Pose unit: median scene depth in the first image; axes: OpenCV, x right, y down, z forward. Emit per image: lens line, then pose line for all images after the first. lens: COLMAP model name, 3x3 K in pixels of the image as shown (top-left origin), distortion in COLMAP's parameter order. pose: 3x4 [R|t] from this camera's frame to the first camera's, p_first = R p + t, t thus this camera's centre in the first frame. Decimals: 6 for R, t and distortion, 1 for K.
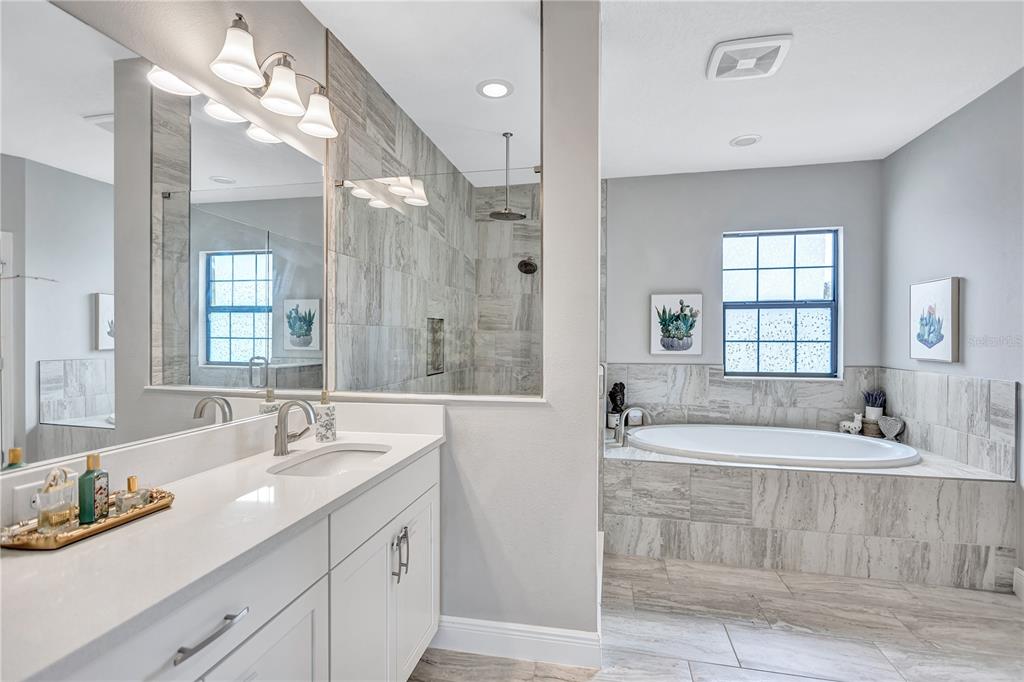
lens RADIAL K [[474.8, 0, 508.1], [0, 474.8, 340.4], [0, 0, 1]] dist [0.008986, -0.003135]
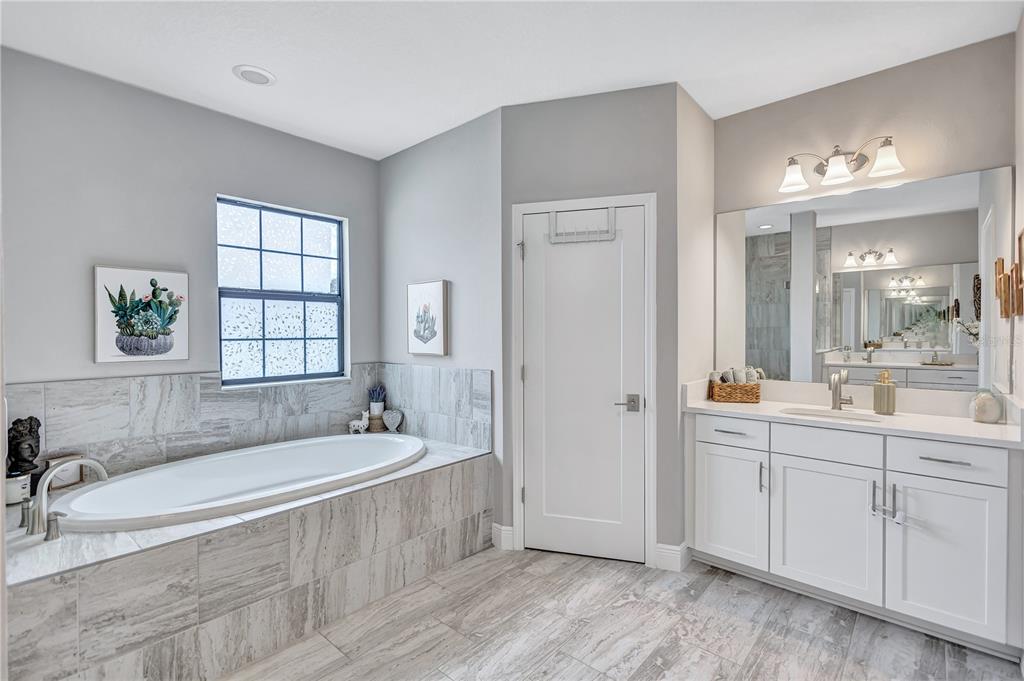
lens RADIAL K [[474.8, 0, 516.1], [0, 474.8, 337.7], [0, 0, 1]] dist [0.008986, -0.003135]
pose [[0.490198, -0.013266, 0.871510, 0.036786], [0.010871, 0.999899, 0.009106, -0.004731], [-0.871544, 0.005010, 0.490292, 0.289900]]
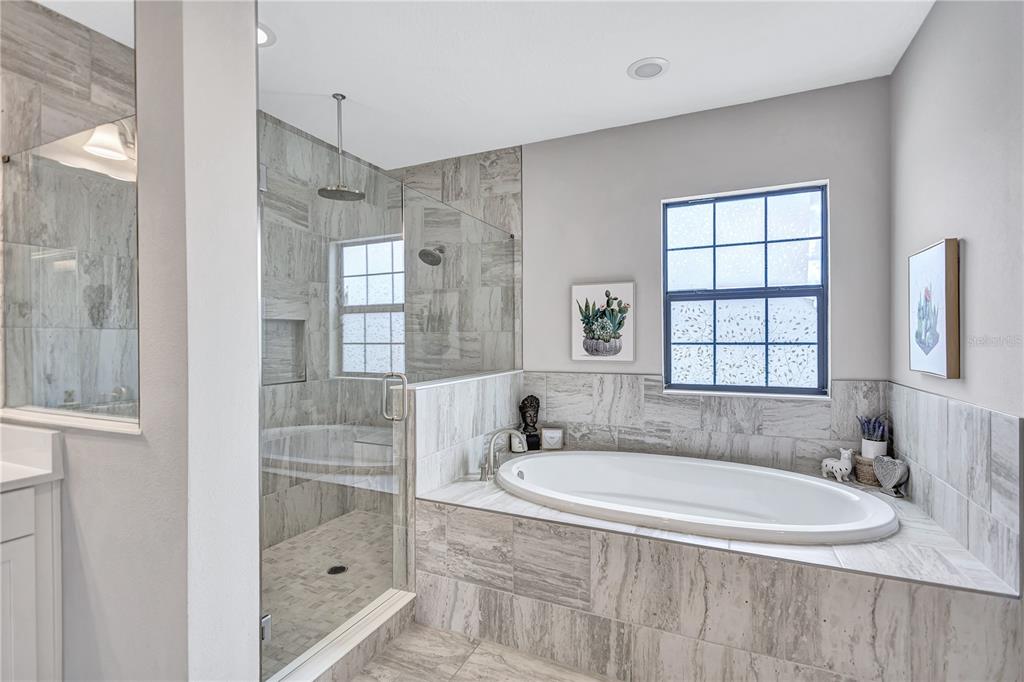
lens RADIAL K [[474.8, 0, 520.4], [0, 474.8, 337.5], [0, 0, 1]] dist [0.008986, -0.003135]
pose [[0.975291, -0.006183, -0.220837, 0.508673], [0.004812, 0.999966, -0.006742, -0.005344], [0.220871, 0.005513, 0.975287, 0.268614]]
